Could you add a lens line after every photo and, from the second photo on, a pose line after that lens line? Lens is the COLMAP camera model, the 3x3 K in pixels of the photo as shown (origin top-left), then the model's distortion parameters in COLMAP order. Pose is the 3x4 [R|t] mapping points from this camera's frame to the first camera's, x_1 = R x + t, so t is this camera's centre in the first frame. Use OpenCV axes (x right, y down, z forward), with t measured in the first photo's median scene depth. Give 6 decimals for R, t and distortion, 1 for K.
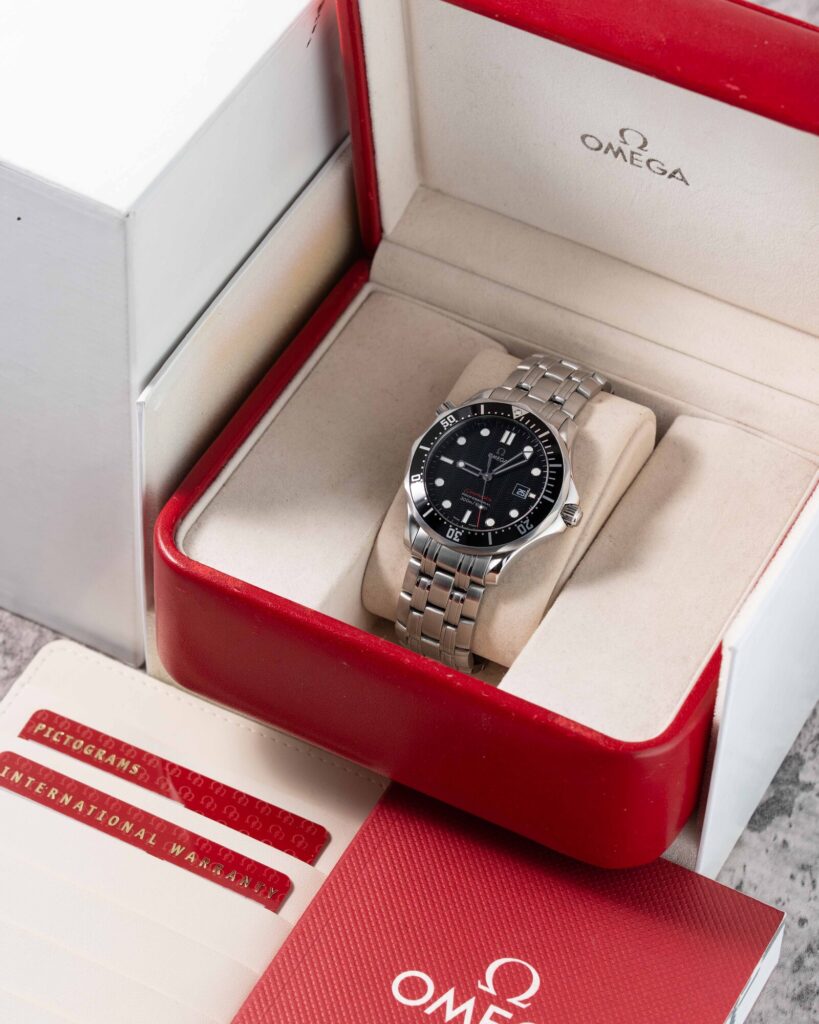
lens RADIAL K [[4416.9, 0, 410.1], [0, 4416.9, 510.4], [0, 0, 1]] dist [0.066063, 0.000000]
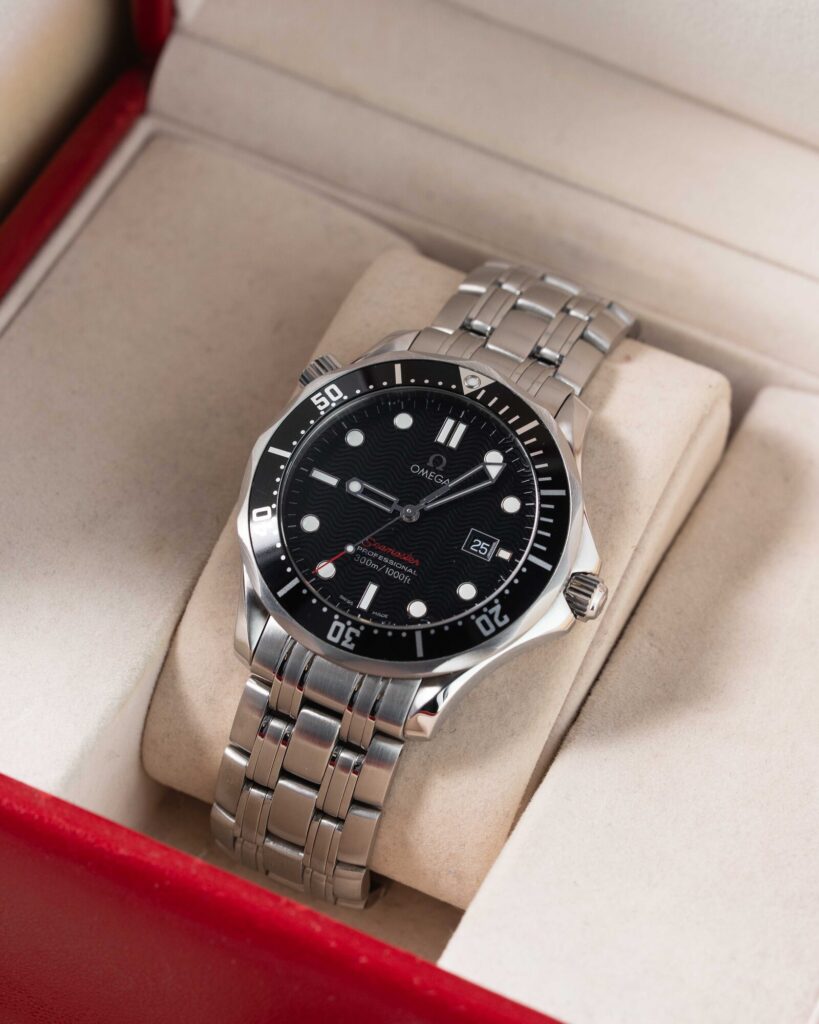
lens RADIAL K [[4416.9, 0, 407.1], [0, 4416.9, 514.5], [0, 0, 1]] dist [0.066063, 0.000000]
pose [[0.995625, 0.009018, 0.093001, -0.027645], [-0.010983, 0.999727, 0.020640, -0.017376], [-0.092789, -0.021571, 0.995452, 0.513601]]
